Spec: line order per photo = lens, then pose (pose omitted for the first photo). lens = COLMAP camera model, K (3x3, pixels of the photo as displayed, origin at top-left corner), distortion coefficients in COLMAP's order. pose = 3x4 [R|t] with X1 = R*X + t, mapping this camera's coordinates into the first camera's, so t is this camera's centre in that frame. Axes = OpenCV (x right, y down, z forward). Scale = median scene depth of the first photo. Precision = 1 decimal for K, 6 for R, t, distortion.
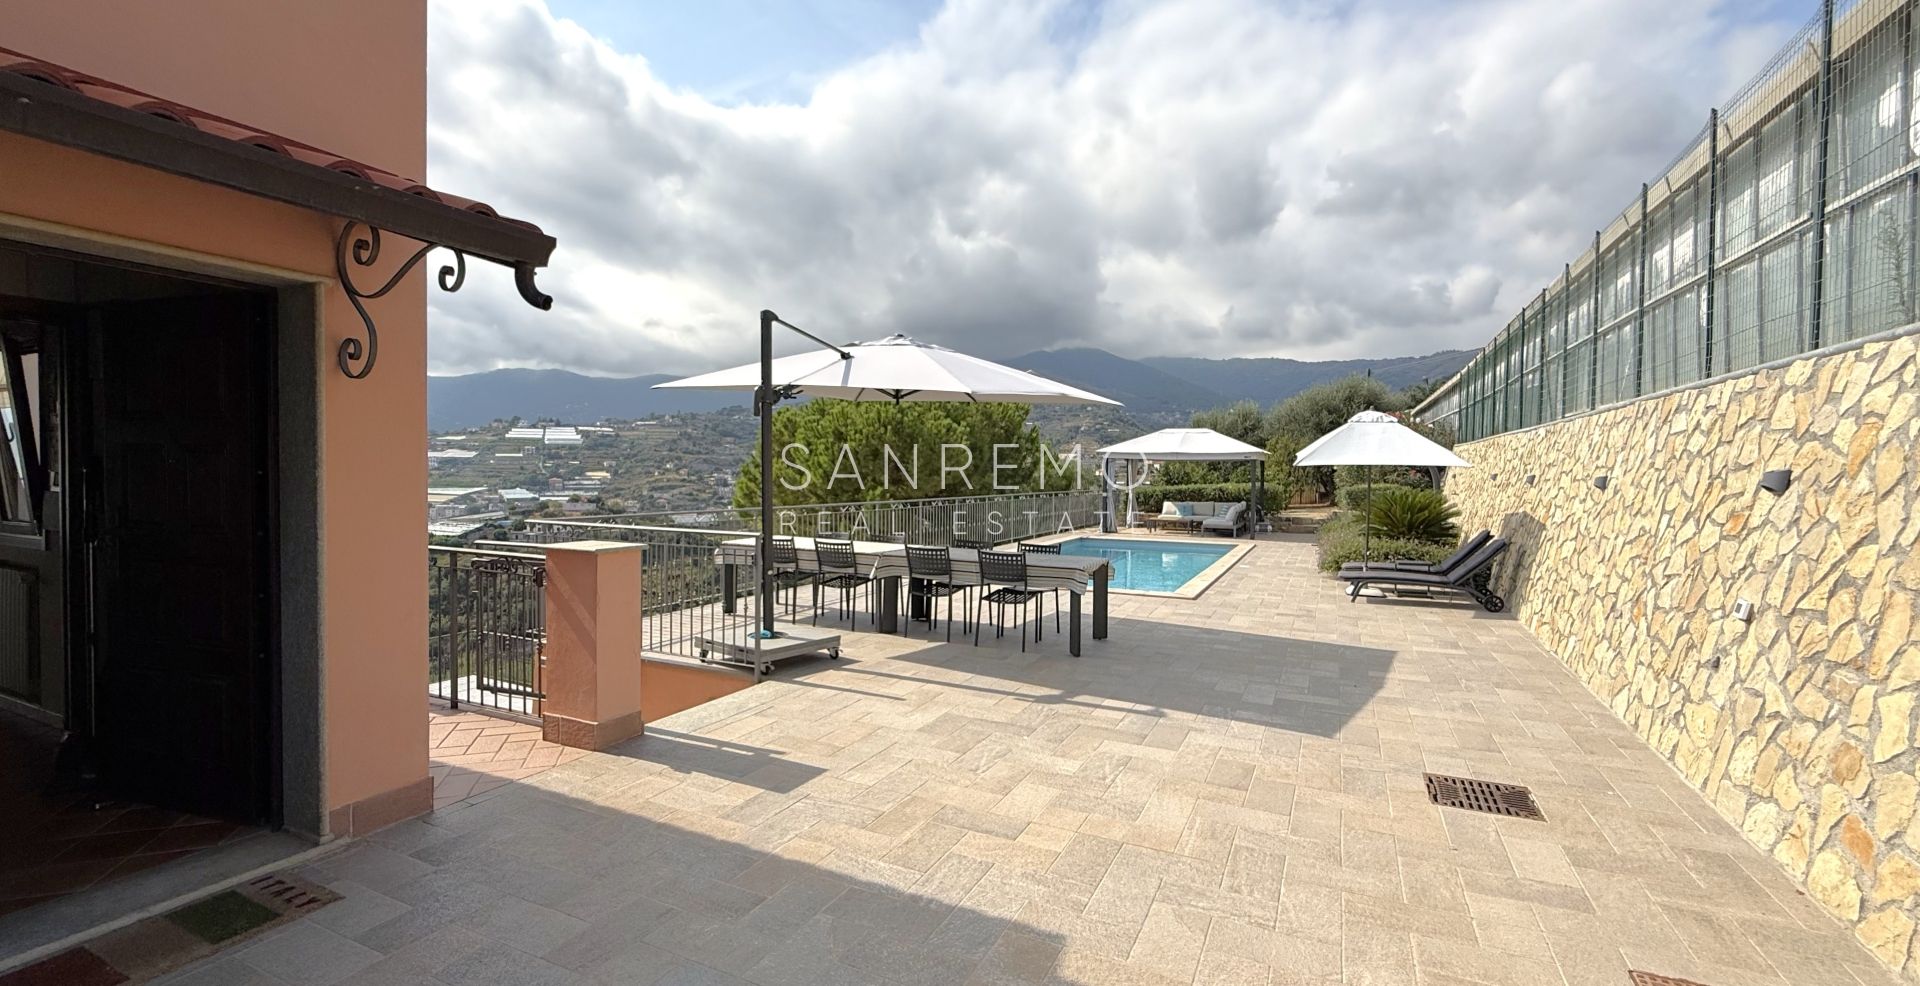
lens RADIAL K [[817.4, 0, 944.1], [0, 817.4, 493.3], [0, 0, 1]] dist [0.000817, -0.000213]
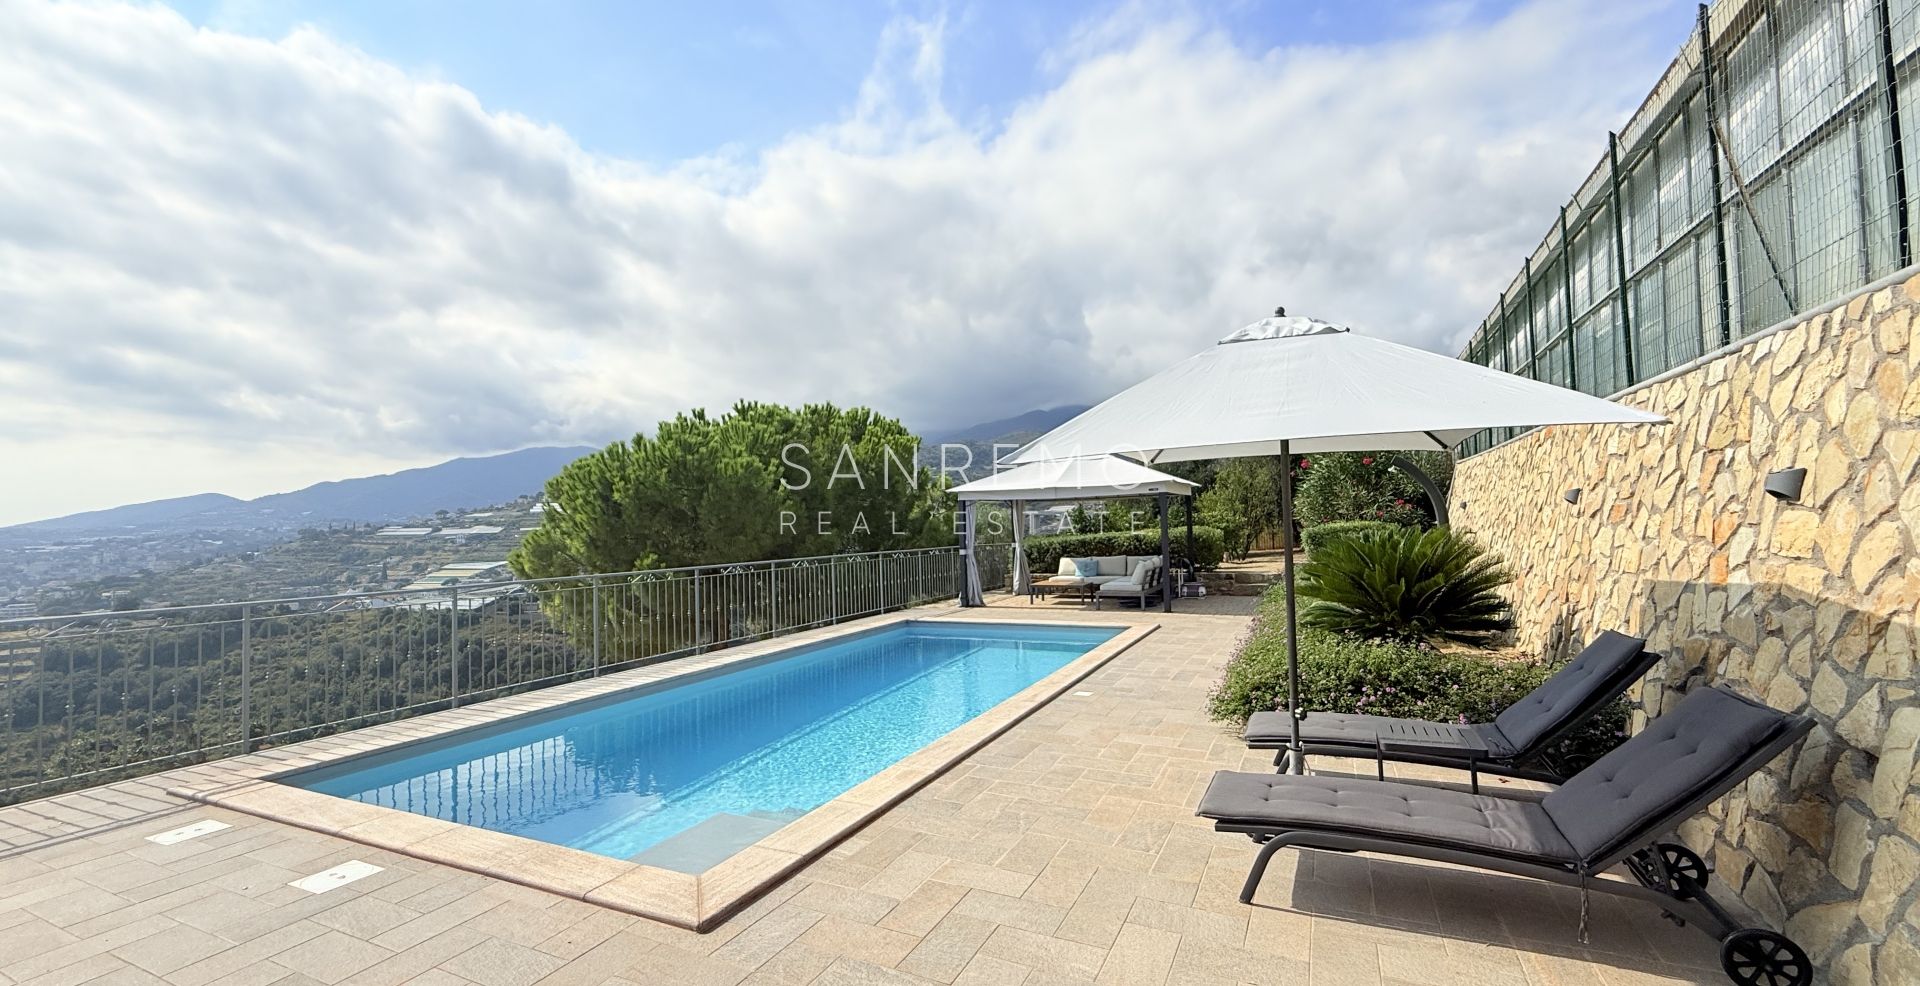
lens RADIAL K [[764.4, 0, 950.3], [0, 764.4, 512.0], [0, 0, 1]] dist [0.005740, -0.000659]
pose [[0.999087, -0.041890, -0.008398, 0.189172], [0.041450, 0.998030, -0.047089, -0.002832], [0.010354, 0.046698, 0.998855, 0.333769]]
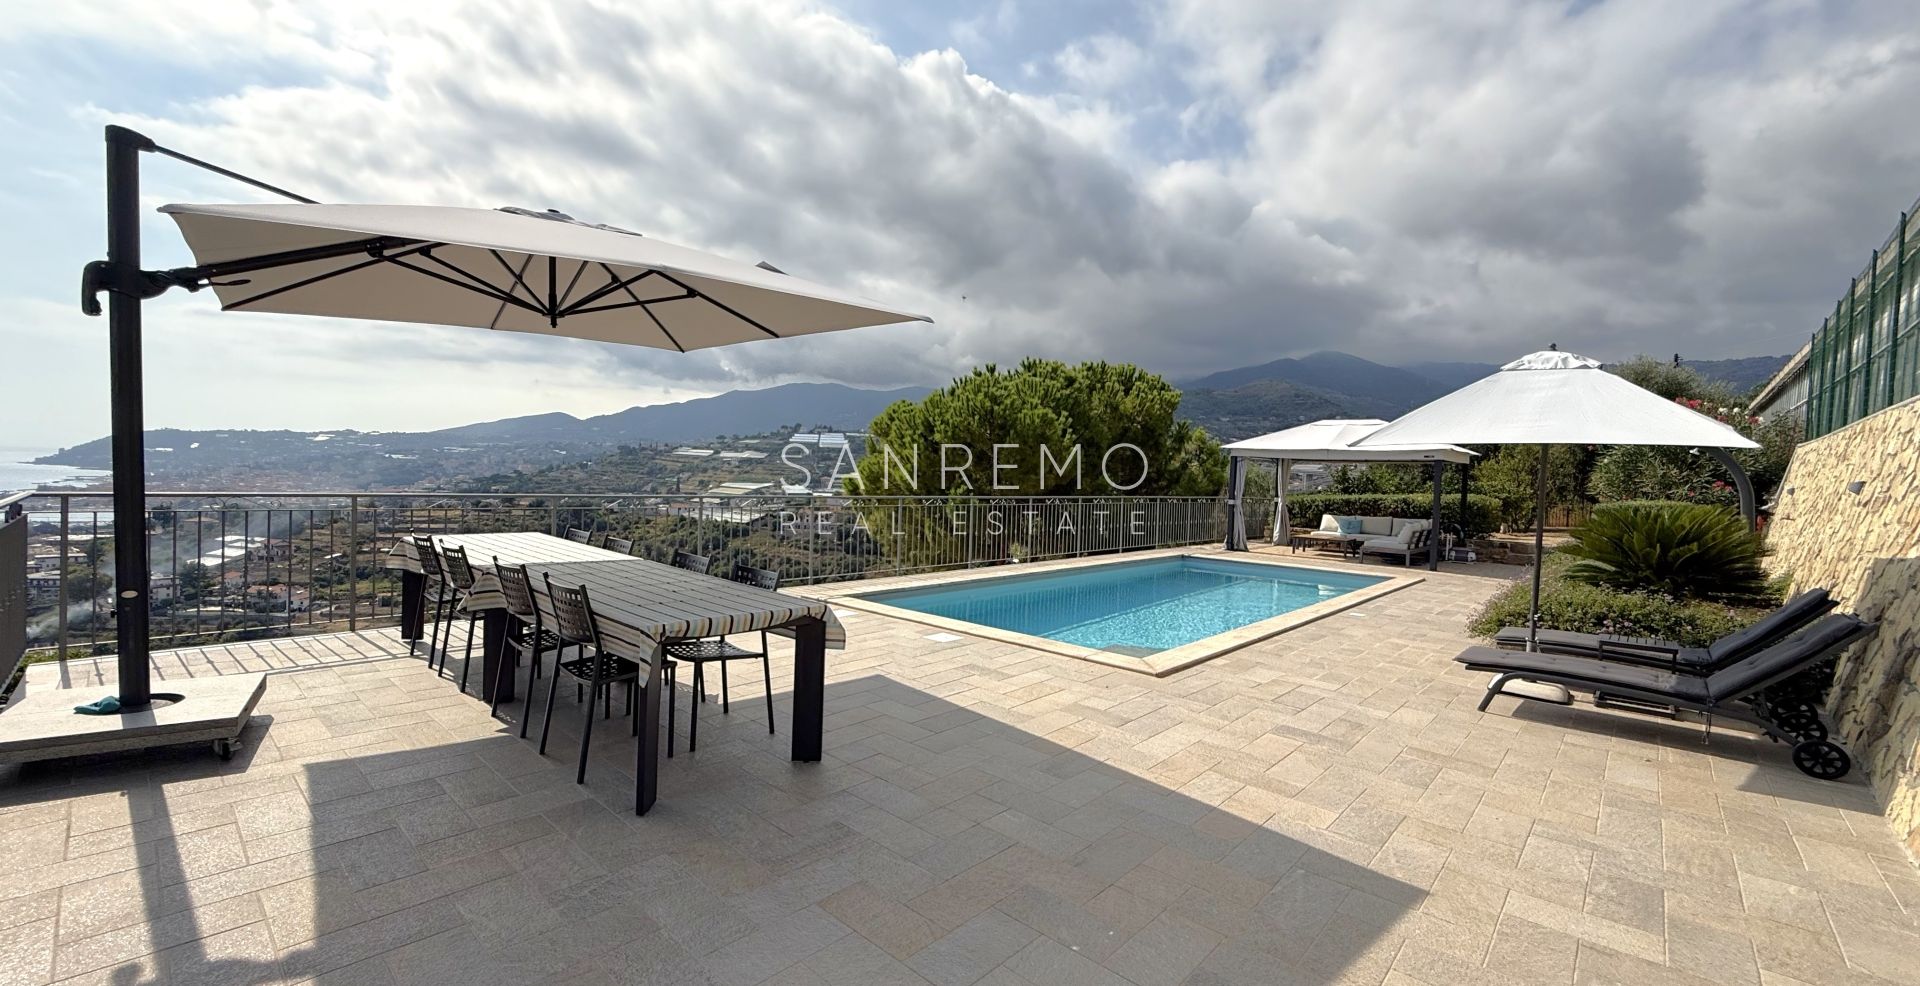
lens RADIAL K [[764.4, 0, 951.4], [0, 764.4, 500.0], [0, 0, 1]] dist [0.005740, -0.000659]
pose [[0.956438, 0.032443, -0.290127, 0.149156], [-0.031539, 0.999472, 0.007794, 0.001951], [0.290226, 0.001696, 0.956957, 0.204310]]
